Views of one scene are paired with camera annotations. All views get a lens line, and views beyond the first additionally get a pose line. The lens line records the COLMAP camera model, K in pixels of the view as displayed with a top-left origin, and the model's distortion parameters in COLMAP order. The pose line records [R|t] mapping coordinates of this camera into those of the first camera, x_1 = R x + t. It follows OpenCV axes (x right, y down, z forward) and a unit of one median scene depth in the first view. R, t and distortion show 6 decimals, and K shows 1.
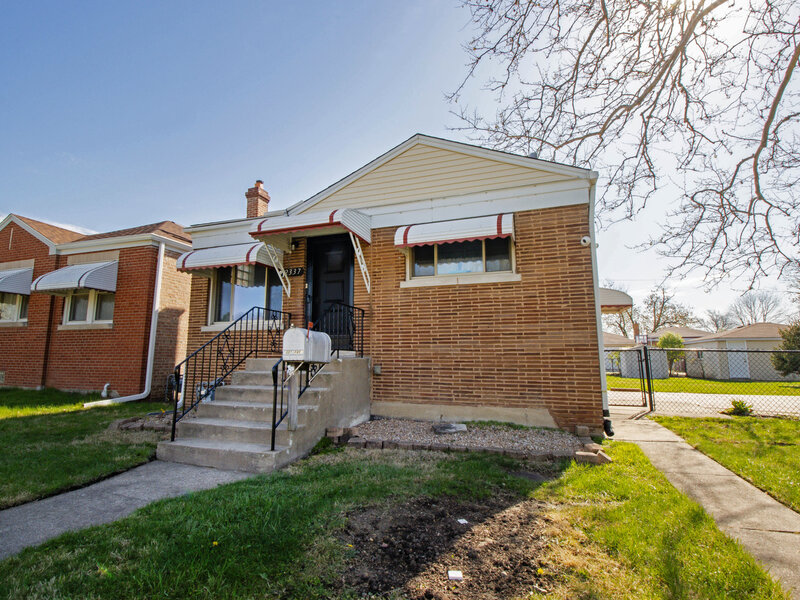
lens RADIAL K [[419.4, 0, 397.4], [0, 419.4, 298.2], [0, 0, 1]] dist [0.004100, -0.006111]
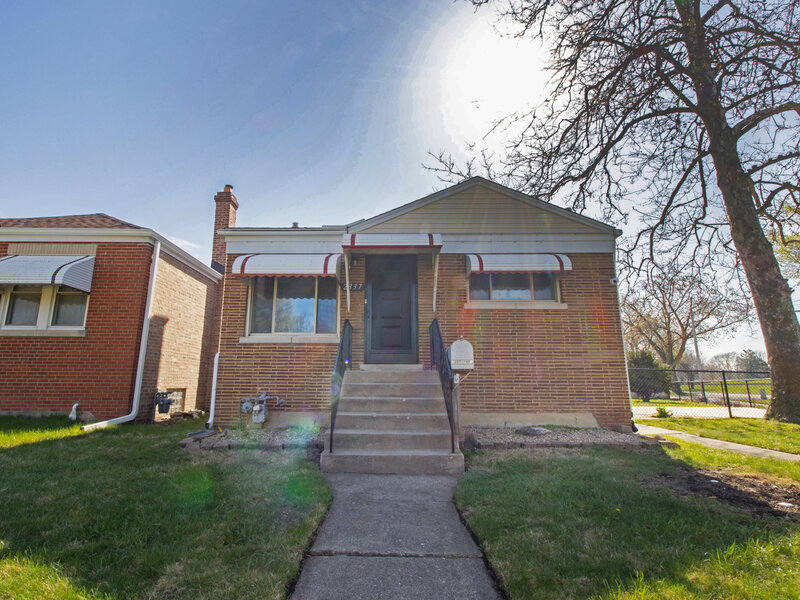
lens RADIAL K [[419.4, 0, 377.5], [0, 419.4, 300.9], [0, 0, 1]] dist [0.004100, -0.006111]
pose [[0.938725, 0.066871, 0.338118, -0.586744], [-0.049181, 0.996948, -0.060626, 0.033261], [-0.341140, 0.040282, 0.939149, 0.028001]]
